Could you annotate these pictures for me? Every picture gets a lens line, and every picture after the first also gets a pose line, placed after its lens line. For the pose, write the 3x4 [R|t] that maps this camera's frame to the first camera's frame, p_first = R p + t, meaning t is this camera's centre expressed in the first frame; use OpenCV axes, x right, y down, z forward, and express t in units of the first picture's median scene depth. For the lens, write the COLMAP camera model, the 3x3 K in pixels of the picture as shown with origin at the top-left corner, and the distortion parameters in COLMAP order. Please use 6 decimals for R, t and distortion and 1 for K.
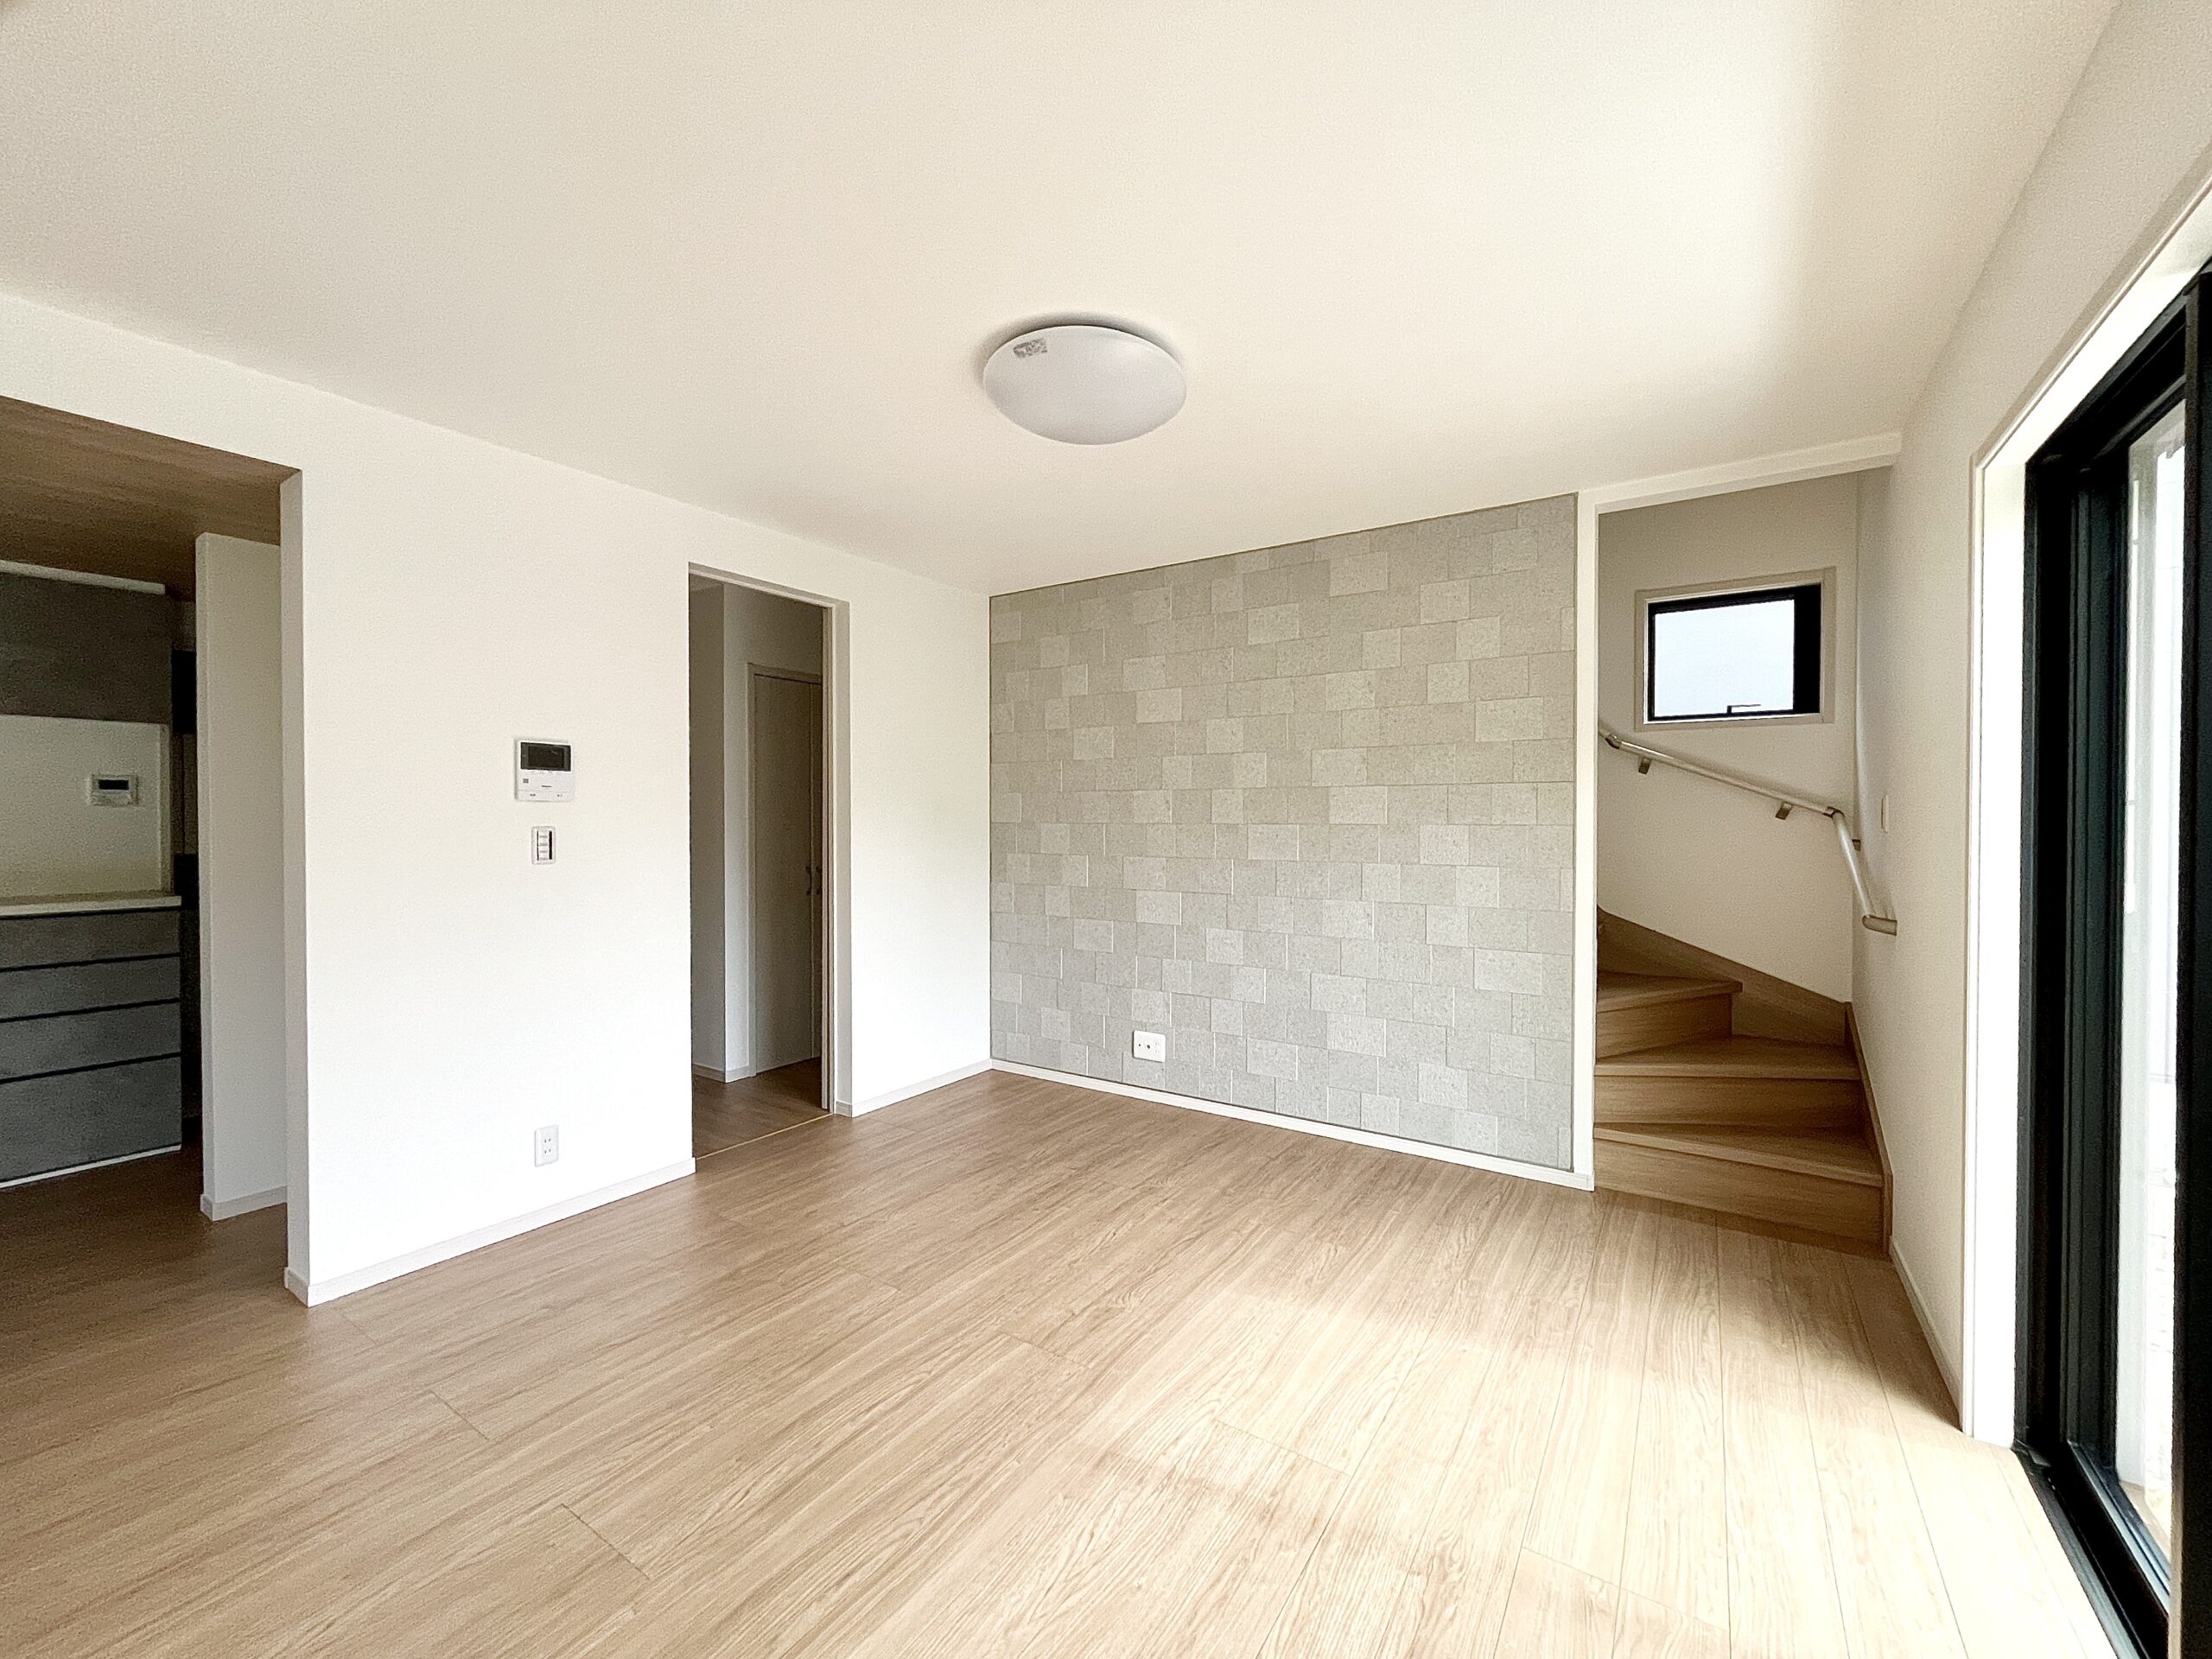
lens RADIAL K [[903.9, 0, 1100.7], [0, 903.9, 820.6], [0, 0, 1]] dist [-0.001555, 0.000491]
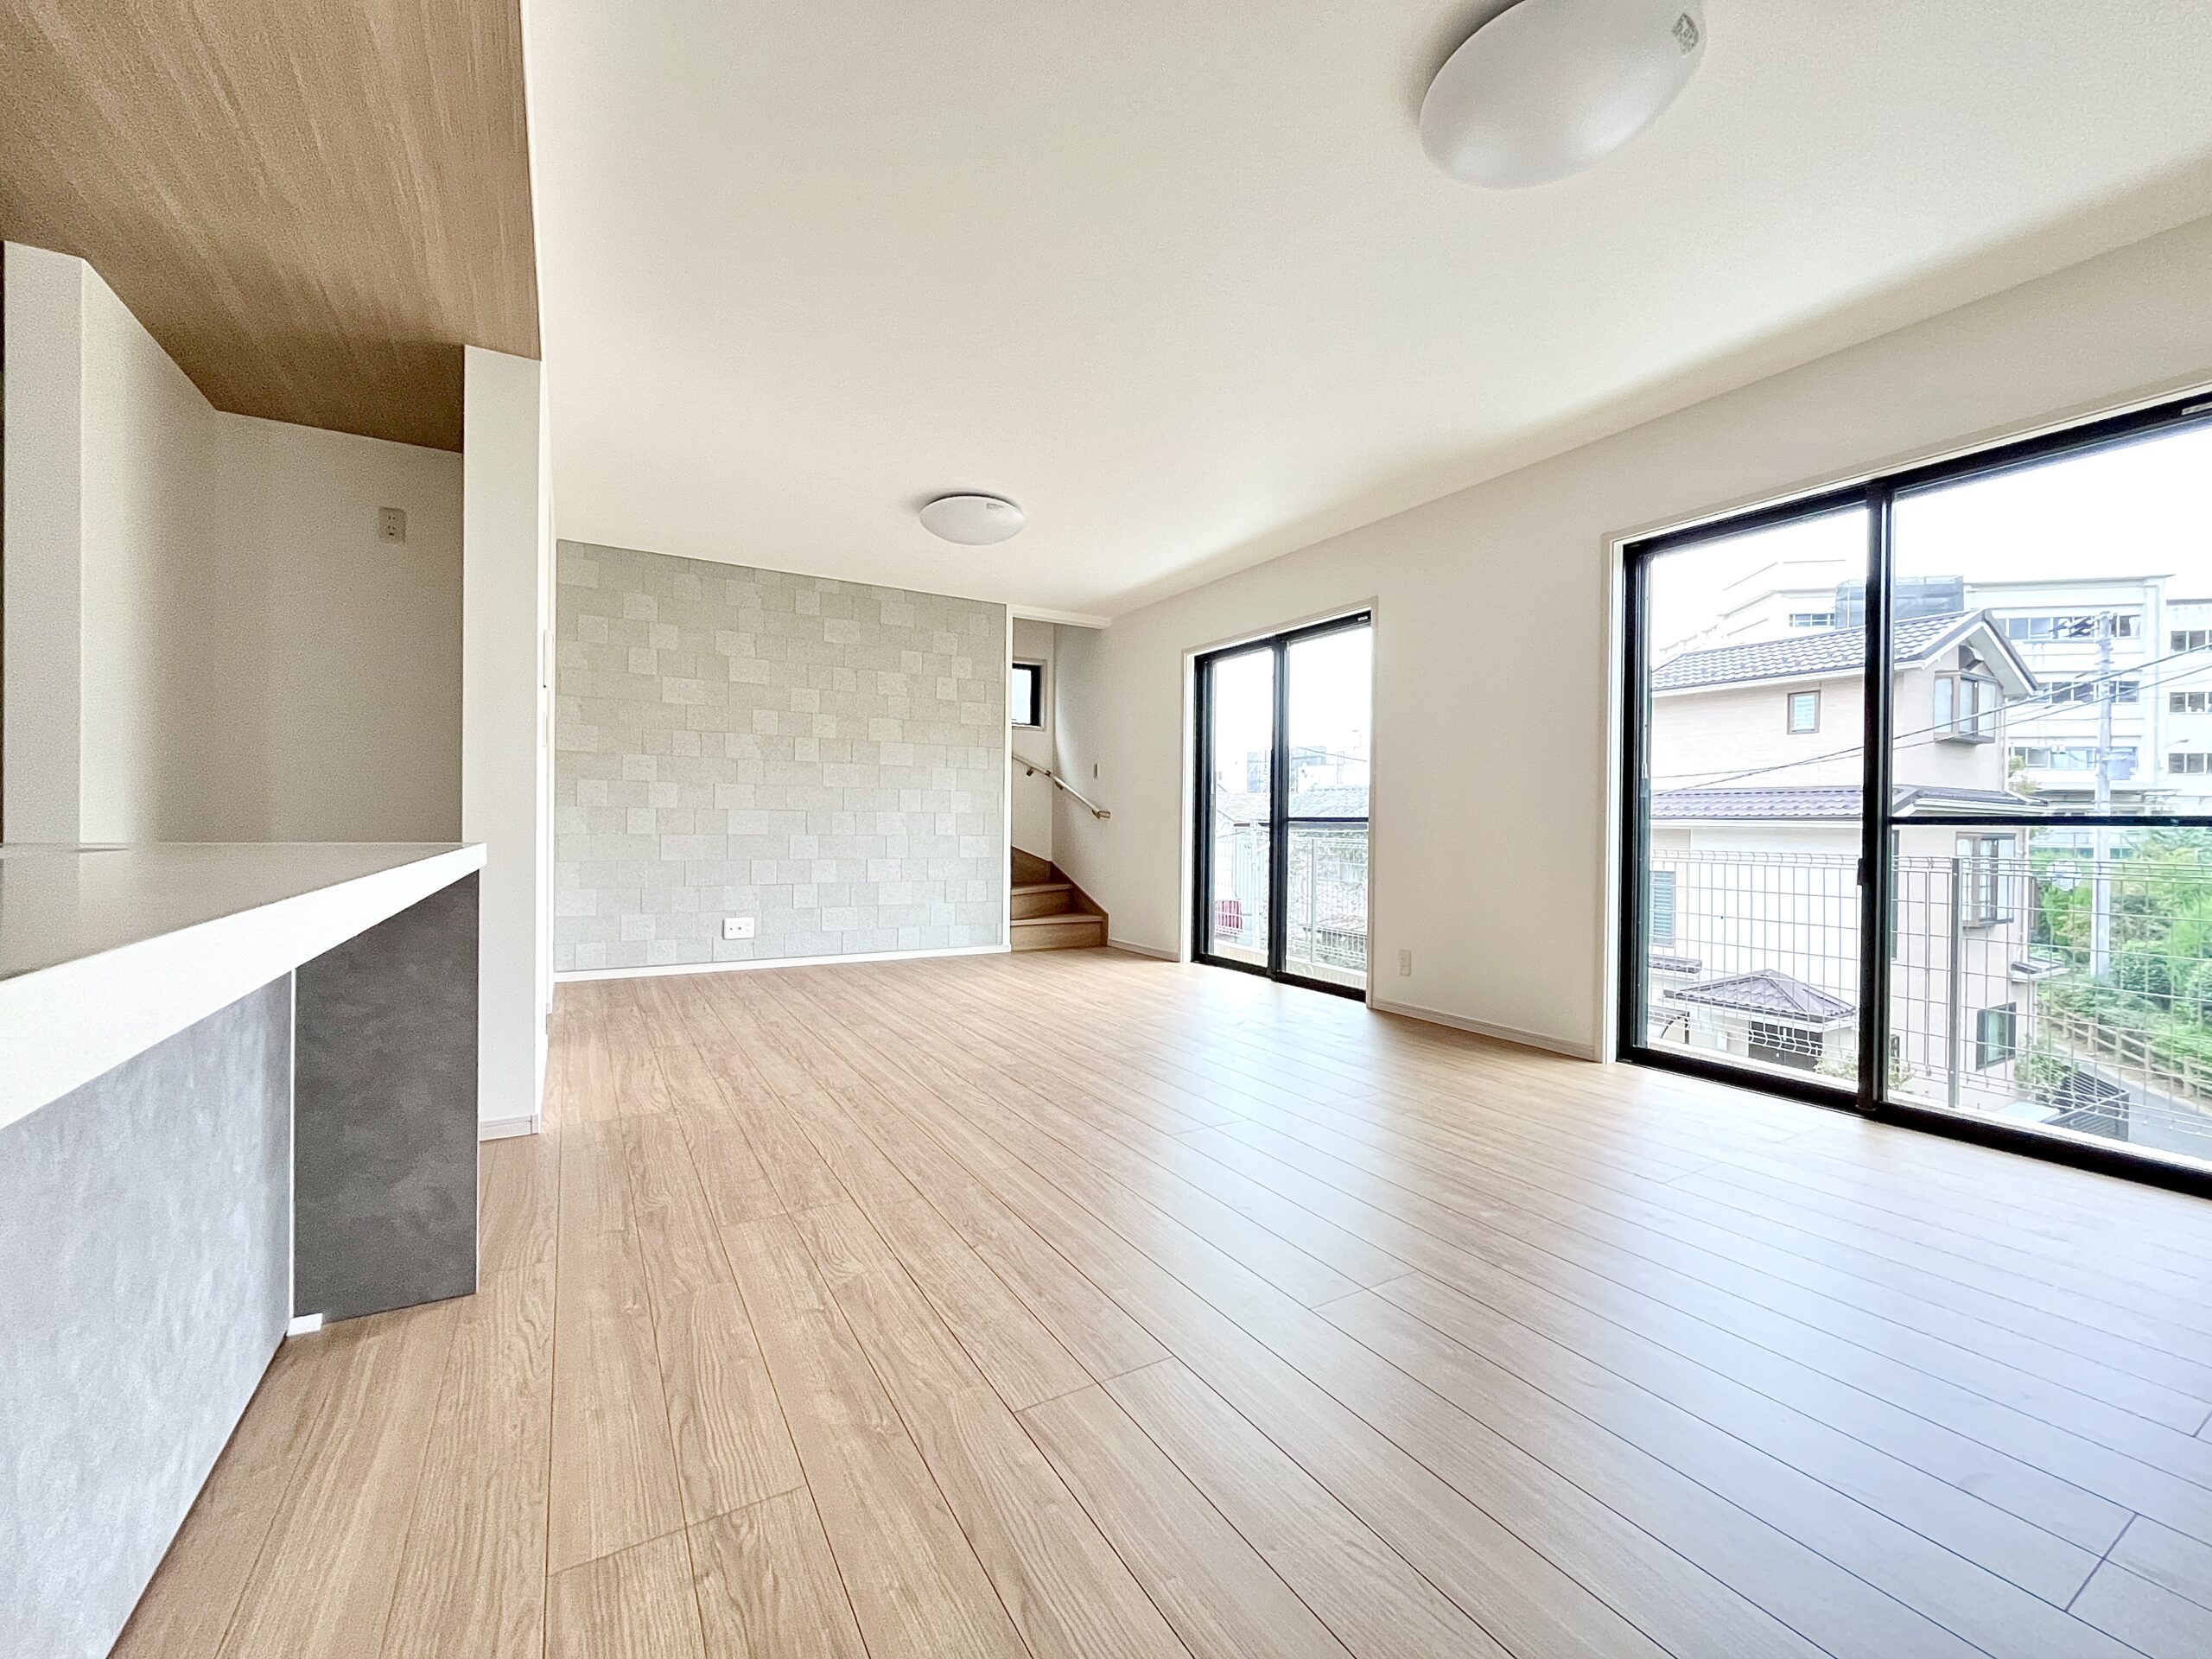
lens RADIAL K [[903.9, 0, 1095.8], [0, 903.9, 817.5], [0, 0, 1]] dist [-0.001555, 0.000491]
pose [[0.443454, 0.011392, 0.896225, -1.134841], [-0.009474, 0.999923, -0.008022, 0.119042], [-0.896247, -0.004933, 0.443528, -0.060751]]
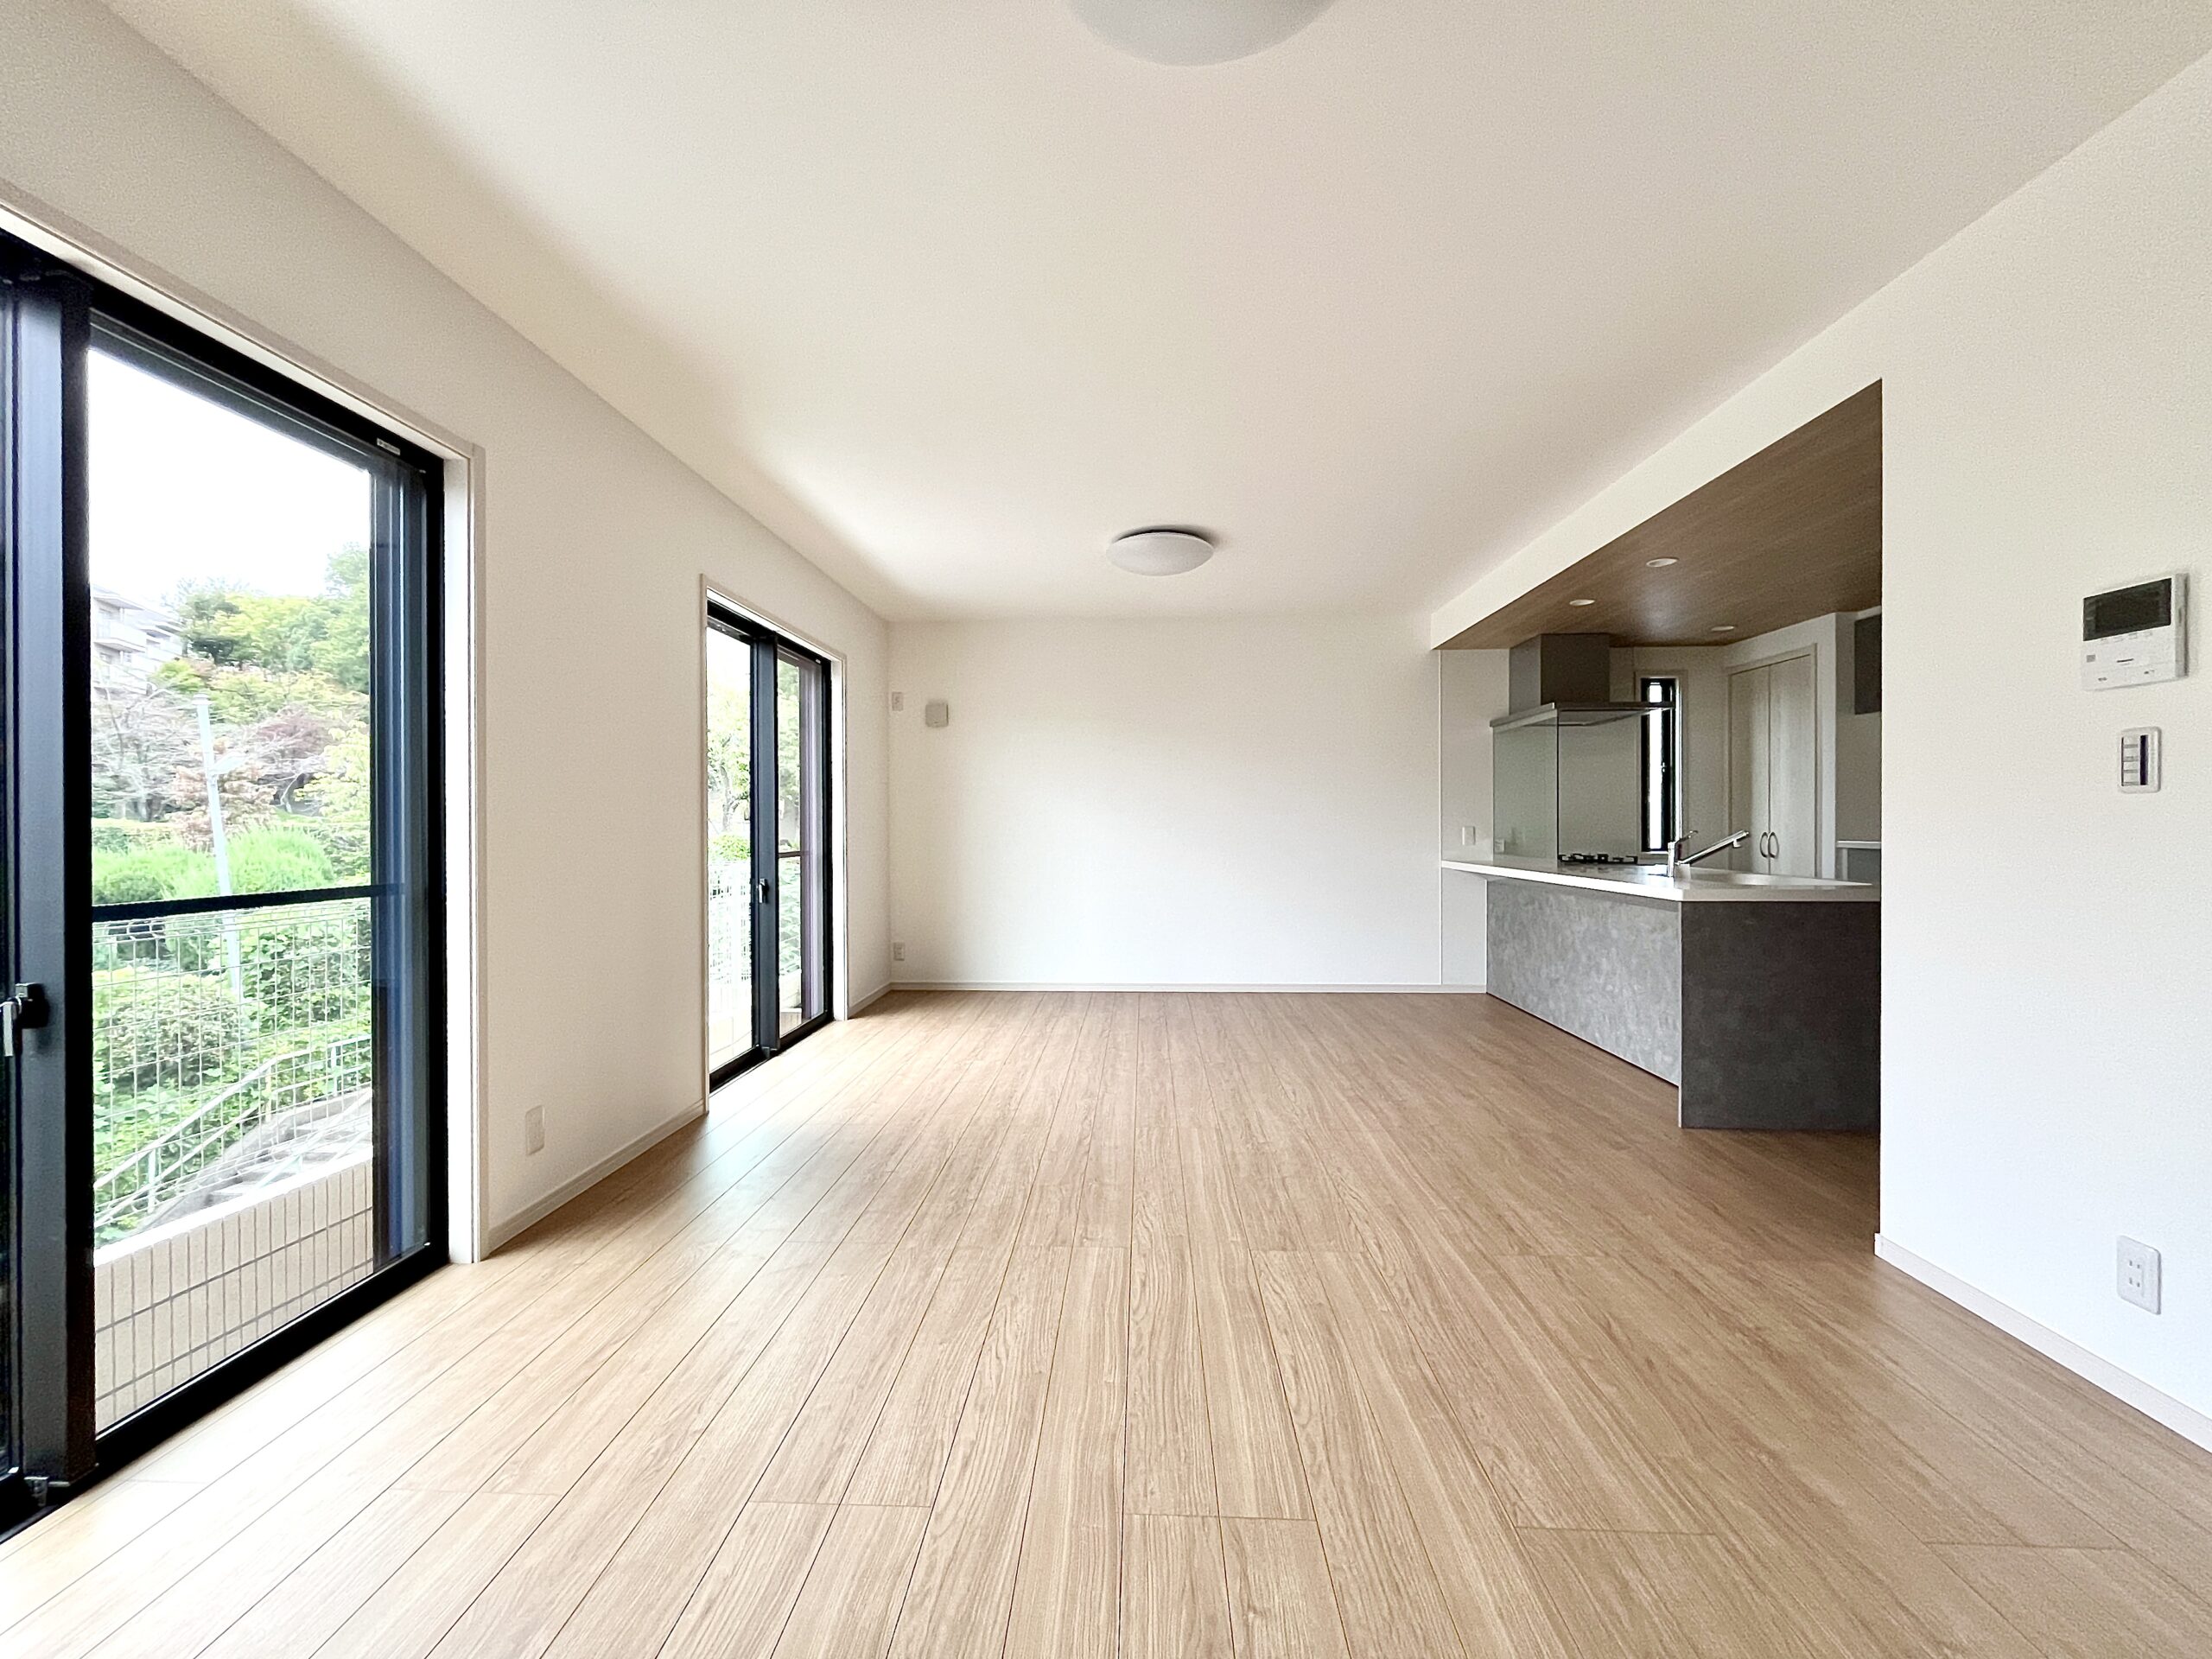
lens RADIAL K [[903.9, 0, 1103.7], [0, 903.9, 828.5], [0, 0, 1]] dist [-0.001555, 0.000491]
pose [[-0.856214, 0.005777, -0.516590, 0.228958], [0.002142, 0.999969, 0.007633, 0.057647], [0.516617, 0.005429, -0.856199, 1.013225]]
